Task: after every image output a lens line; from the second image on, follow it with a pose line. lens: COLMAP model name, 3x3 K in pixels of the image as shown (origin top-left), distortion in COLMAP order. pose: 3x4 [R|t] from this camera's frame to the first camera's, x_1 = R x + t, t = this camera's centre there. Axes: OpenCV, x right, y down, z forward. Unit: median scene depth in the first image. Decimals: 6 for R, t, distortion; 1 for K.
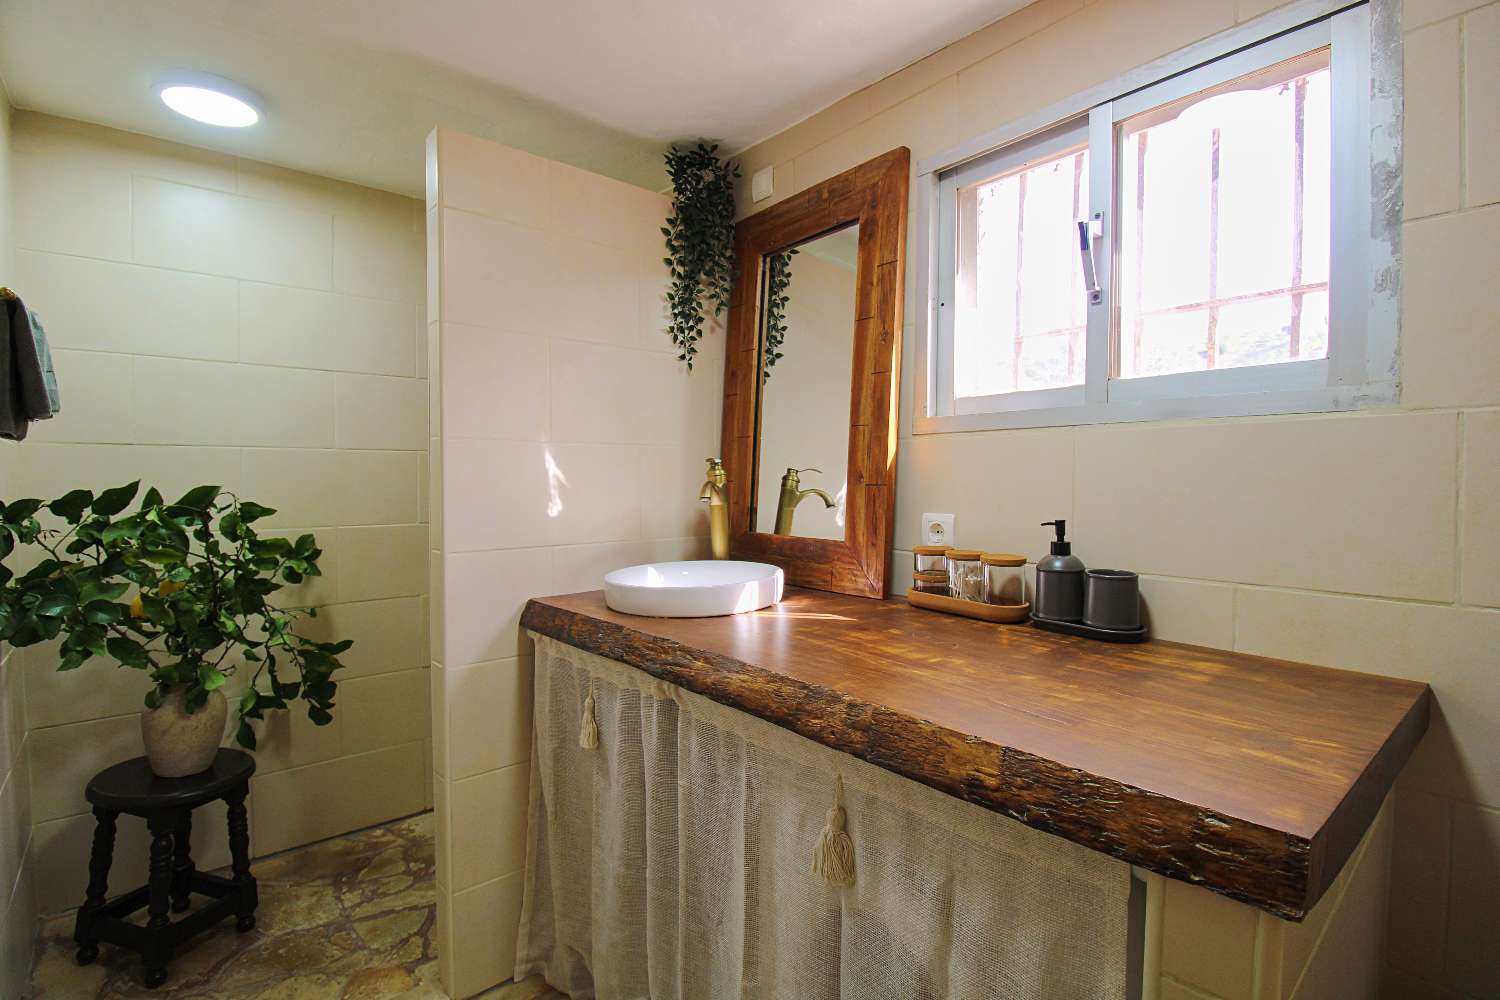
lens RADIAL K [[710.6, 0, 740.9], [0, 710.6, 494.3], [0, 0, 1]] dist [-0.001207, -0.014666]
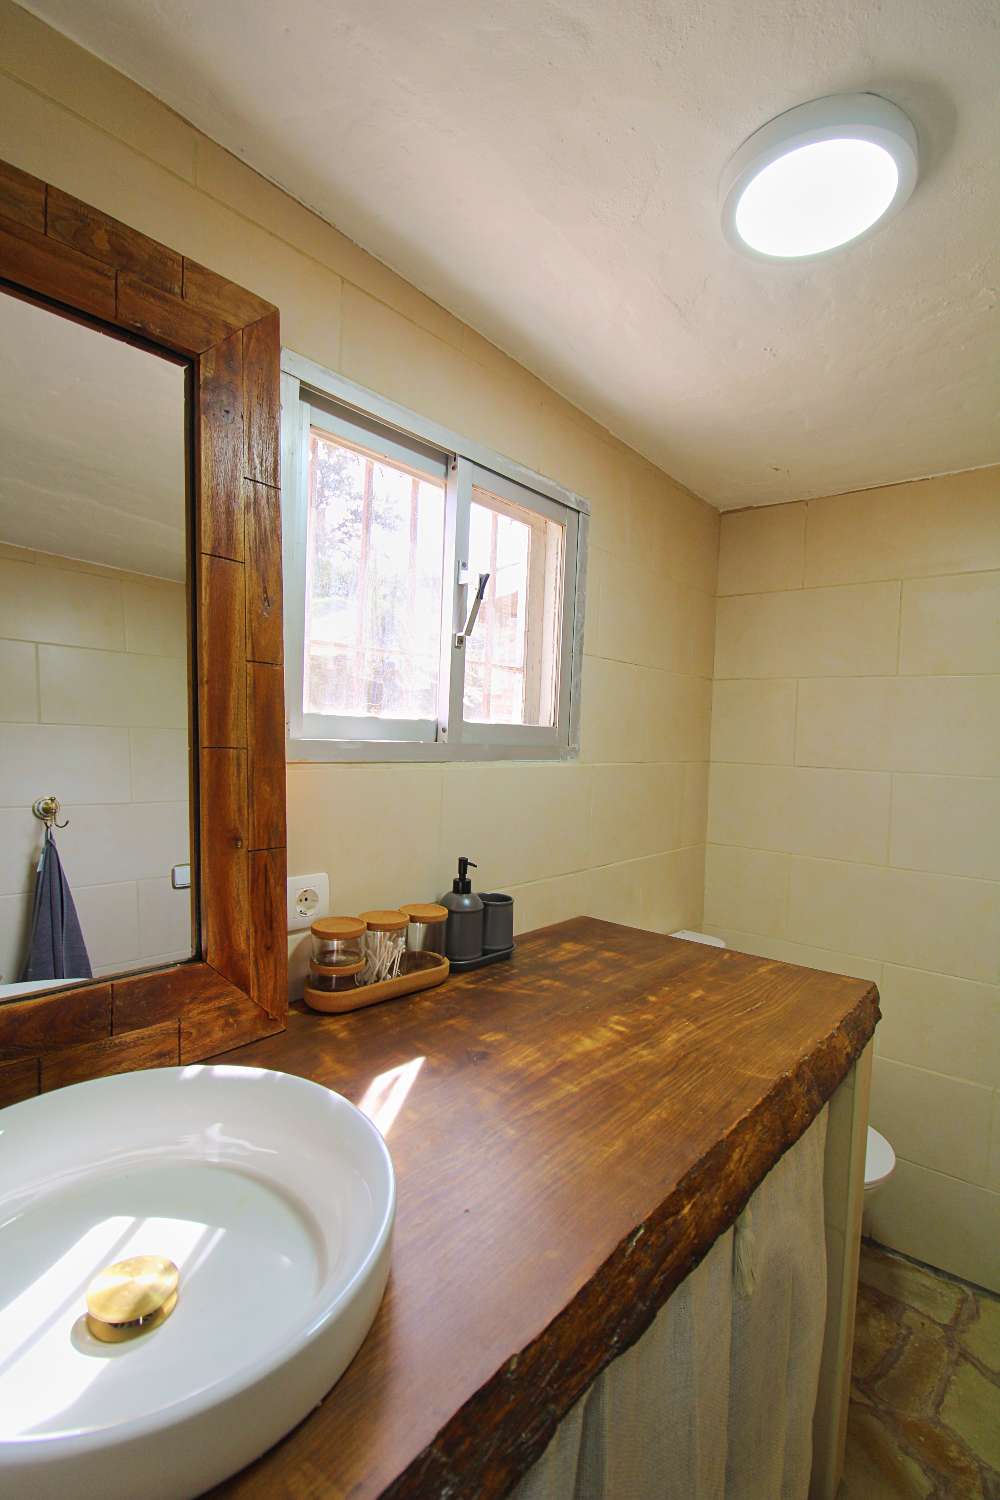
lens RADIAL K [[694.1, 0, 500.0], [0, 694.1, 750.0], [0, 0, 1]] dist [-0.000600, -0.012151]
pose [[-0.185741, -0.026704, 0.982236, -0.421856], [-0.015296, 0.999588, 0.024283, -0.114116], [-0.982480, -0.010513, -0.186073, 0.908760]]
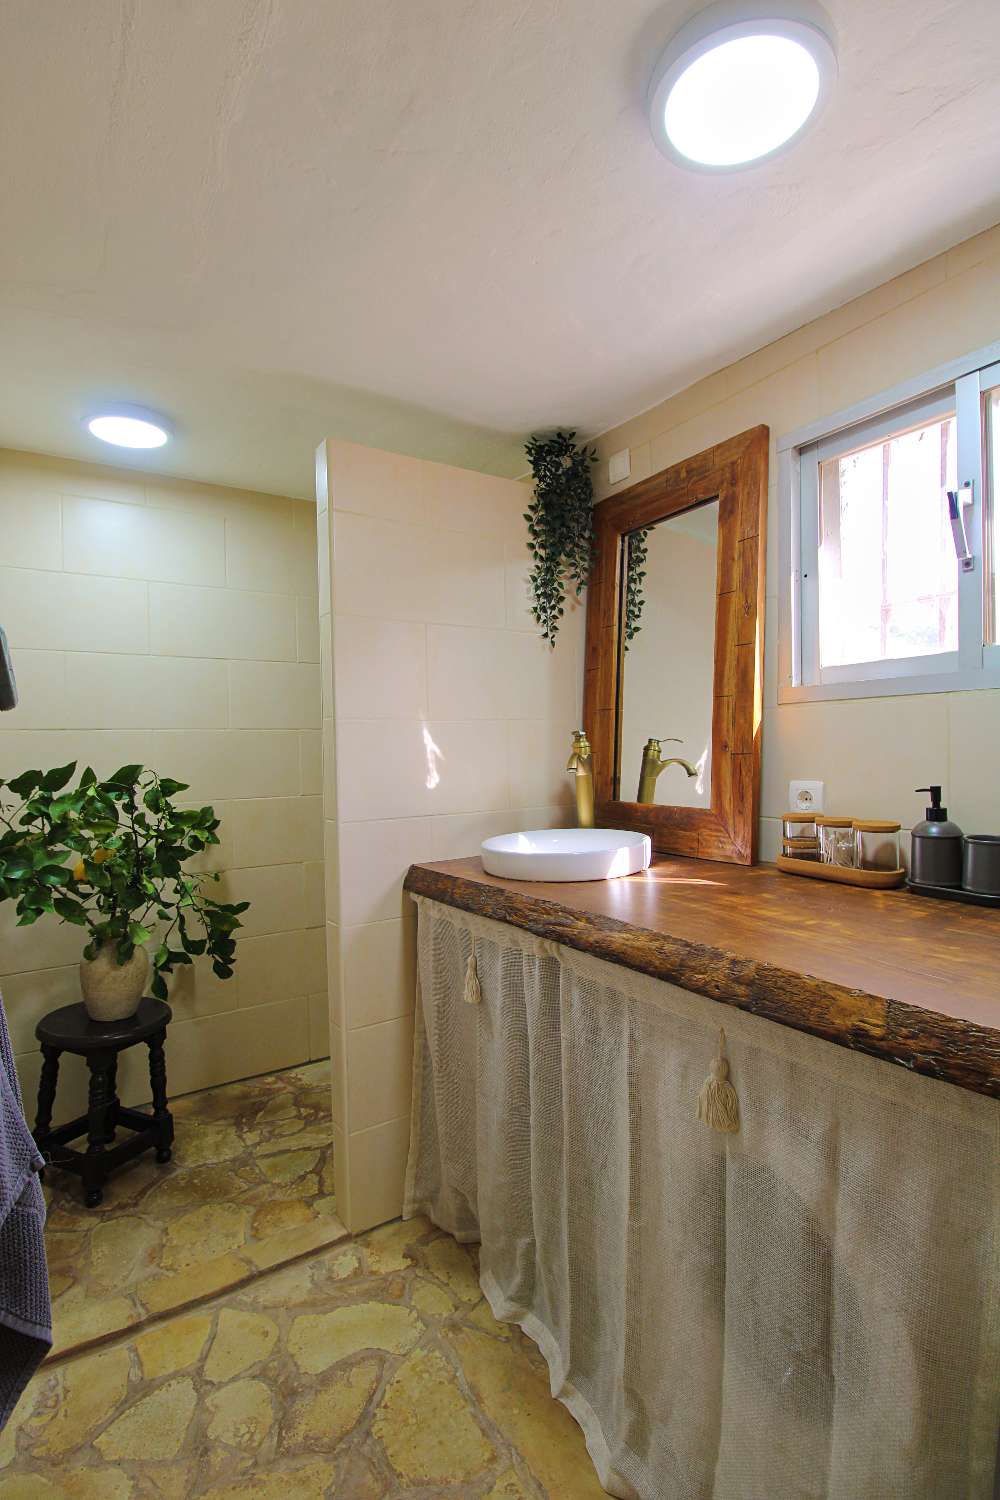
lens RADIAL K [[710.6, 0, 489.8], [0, 710.6, 754.6], [0, 0, 1]] dist [-0.001207, -0.014666]
pose [[0.991210, -0.017608, -0.131122, -0.035707], [0.015997, 0.999783, -0.013330, -0.004291], [0.131329, 0.011116, 0.991277, -0.064740]]
